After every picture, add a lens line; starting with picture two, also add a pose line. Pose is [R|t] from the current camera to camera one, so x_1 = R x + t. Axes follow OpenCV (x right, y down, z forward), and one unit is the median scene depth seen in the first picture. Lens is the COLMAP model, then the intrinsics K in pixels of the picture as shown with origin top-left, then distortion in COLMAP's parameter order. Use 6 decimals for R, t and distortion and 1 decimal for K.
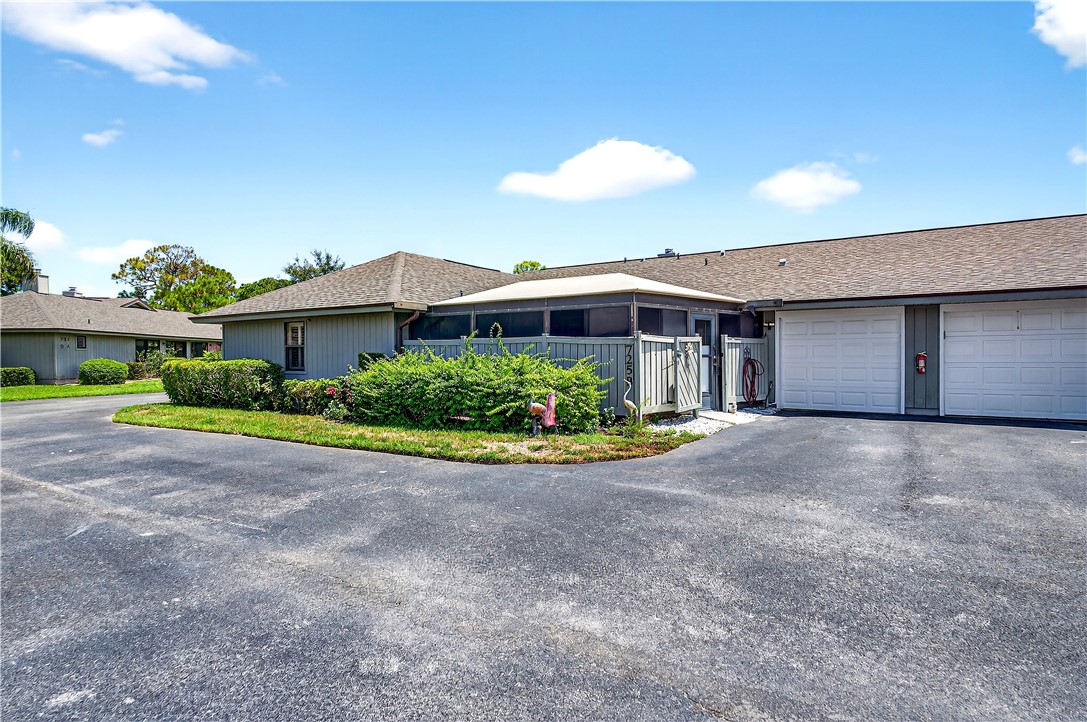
lens RADIAL K [[614.9, 0, 543.5], [0, 614.9, 361.0], [0, 0, 1]] dist [0.002460, 0.000886]
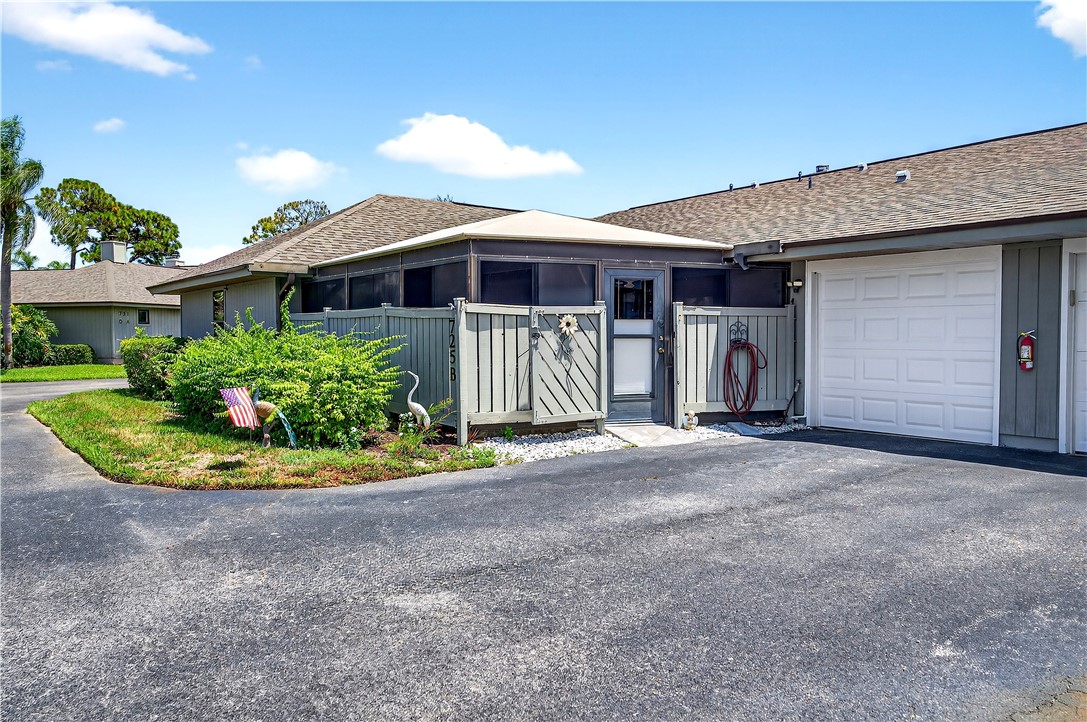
lens RADIAL K [[847.1, 0, 543.5], [0, 847.1, 361.0], [0, 0, 1]] dist [0.000969, 0.001413]
pose [[0.927159, 0.015676, -0.374340, 0.486202], [-0.006373, 0.999640, 0.026076, -0.004873], [0.374613, -0.021791, 0.926925, 0.160583]]
